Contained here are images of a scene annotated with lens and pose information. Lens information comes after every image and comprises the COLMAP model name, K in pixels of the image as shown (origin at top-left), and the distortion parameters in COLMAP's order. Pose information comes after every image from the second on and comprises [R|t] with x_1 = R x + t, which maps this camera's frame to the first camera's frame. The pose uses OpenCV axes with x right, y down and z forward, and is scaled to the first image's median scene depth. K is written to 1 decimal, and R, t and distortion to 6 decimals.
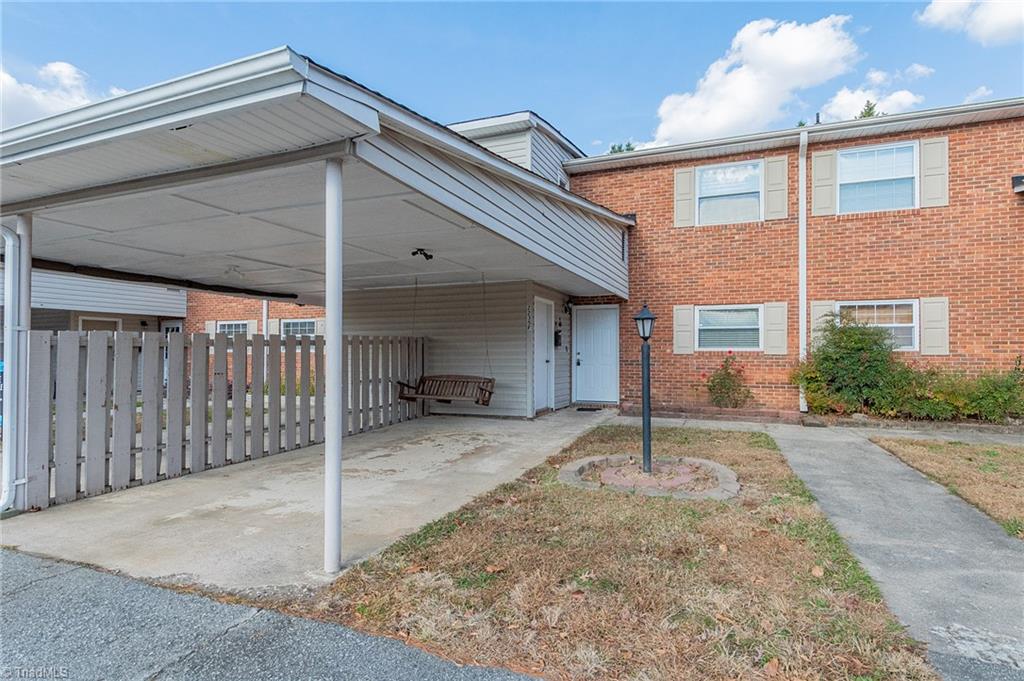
lens RADIAL K [[523.8, 0, 514.2], [0, 523.8, 344.9], [0, 0, 1]] dist [0.006742, -0.003094]
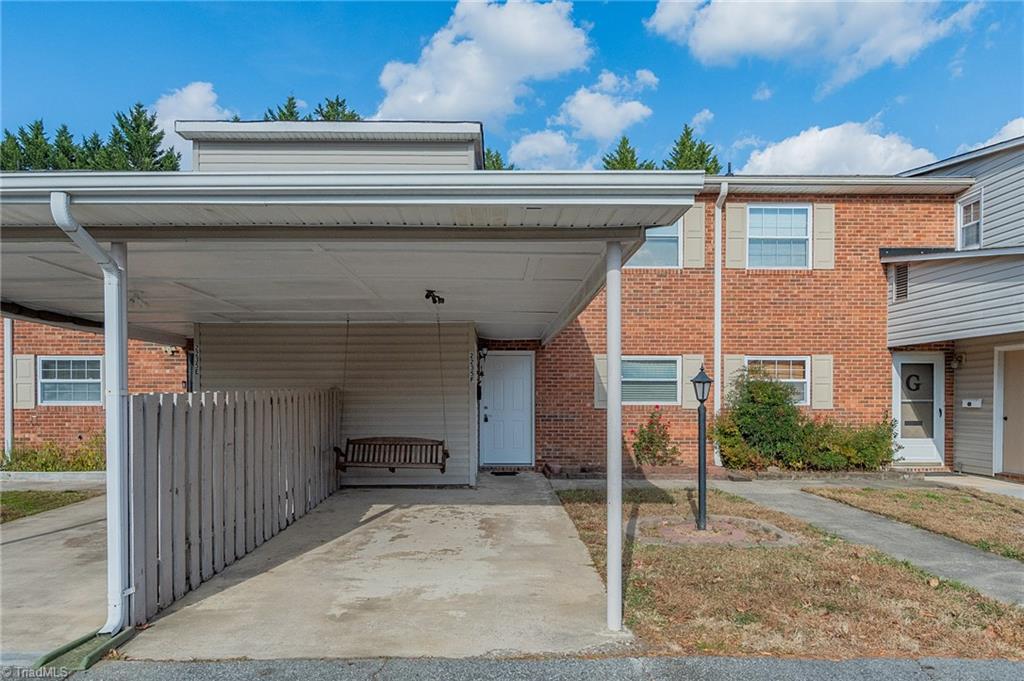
lens RADIAL K [[713.5, 0, 507.4], [0, 713.5, 401.2], [0, 0, 1]] dist [0.000520, -0.001892]
pose [[0.918174, 0.000551, 0.396177, -0.353883], [-0.008794, 0.999781, 0.018991, -0.018530], [-0.396080, -0.020921, 0.917978, -0.073279]]
